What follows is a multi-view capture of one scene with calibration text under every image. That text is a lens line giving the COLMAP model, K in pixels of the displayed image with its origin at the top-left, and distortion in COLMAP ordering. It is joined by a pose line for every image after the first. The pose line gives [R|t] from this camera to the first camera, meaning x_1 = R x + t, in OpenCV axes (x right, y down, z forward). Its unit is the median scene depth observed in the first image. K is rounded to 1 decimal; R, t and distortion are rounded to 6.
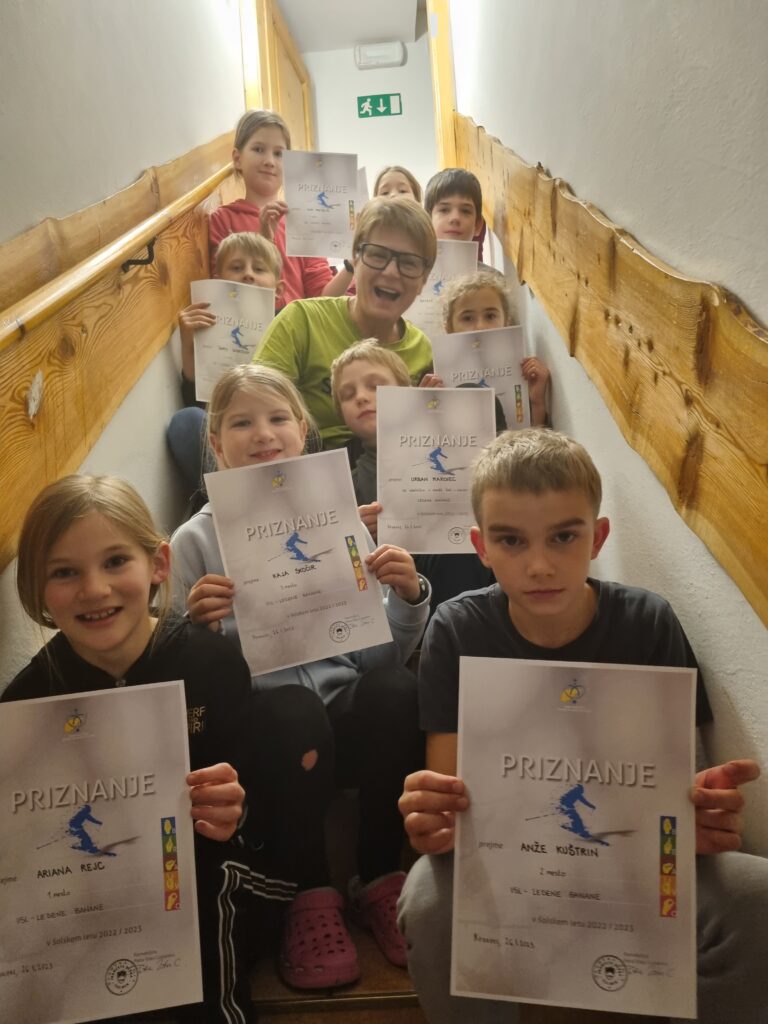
lens RADIAL K [[779.4, 0, 384.0], [0, 779.4, 510.1], [0, 0, 1]] dist [0.066491, -0.050444]
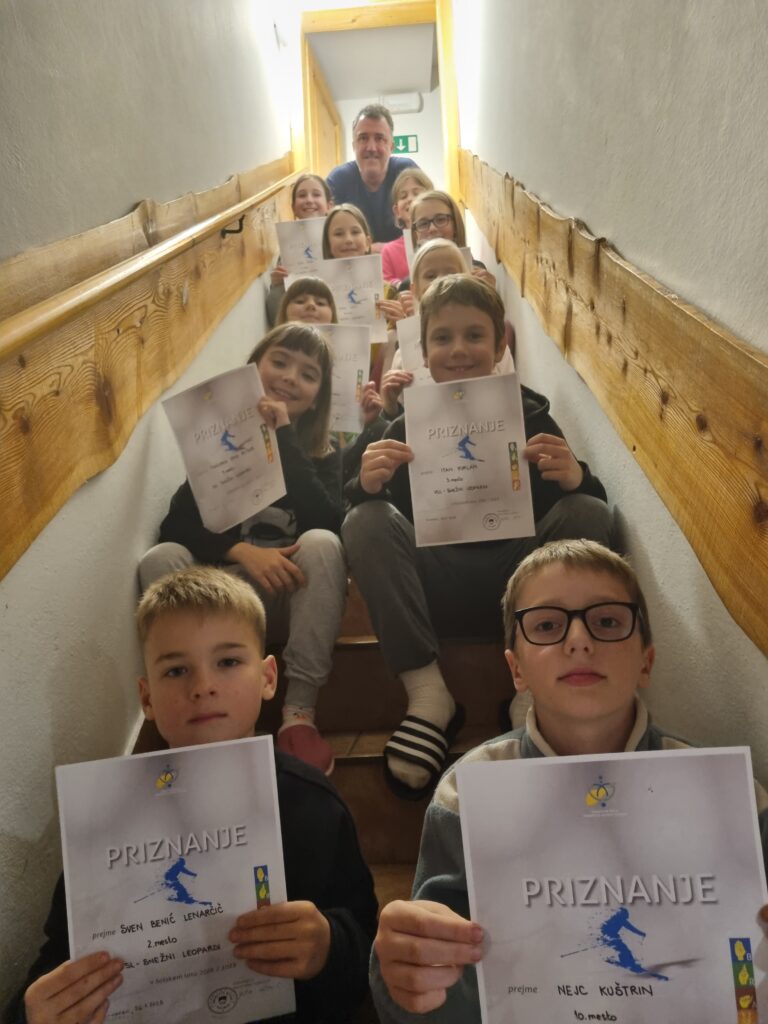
lens RADIAL K [[779.4, 0, 388.2], [0, 779.4, 519.0], [0, 0, 1]] dist [0.066491, -0.050444]
pose [[0.999709, 0.020458, -0.012757, 0.009958], [-0.020974, 0.998909, -0.041720, 0.228365], [0.011890, 0.041976, 0.999048, -0.369565]]
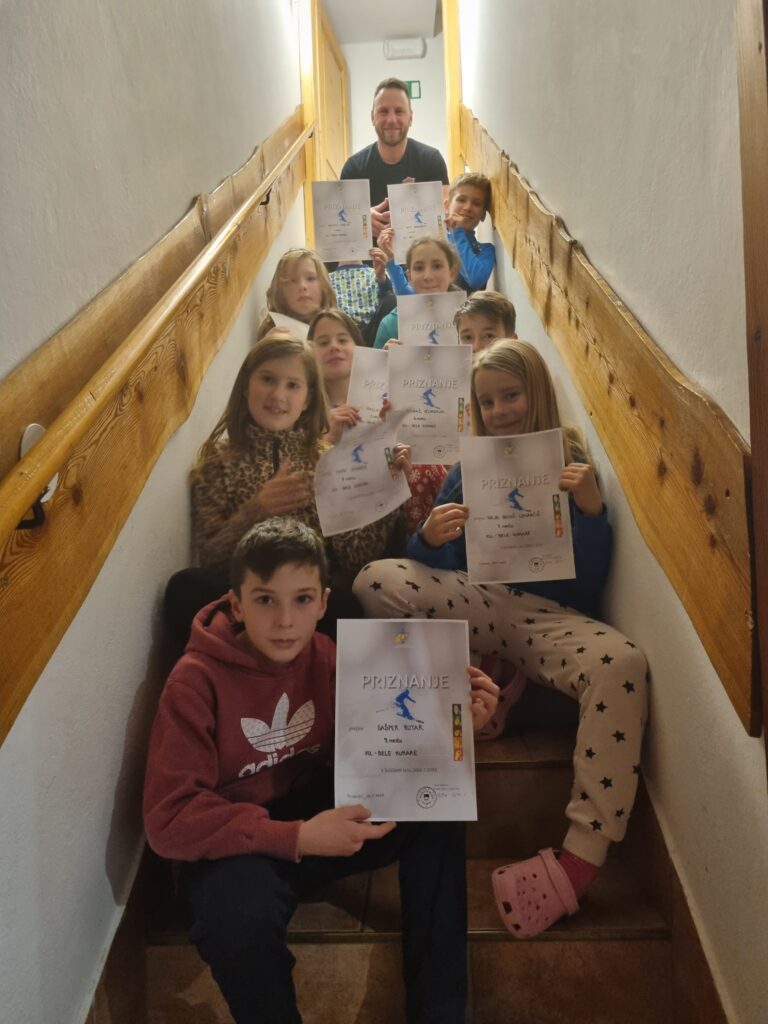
lens RADIAL K [[779.4, 0, 385.6], [0, 779.4, 511.1], [0, 0, 1]] dist [0.066491, -0.050444]
pose [[0.999389, 0.034729, -0.003993, -0.010579], [-0.034564, 0.998761, 0.035794, 0.220937], [0.005231, -0.035634, 0.999351, -0.572173]]
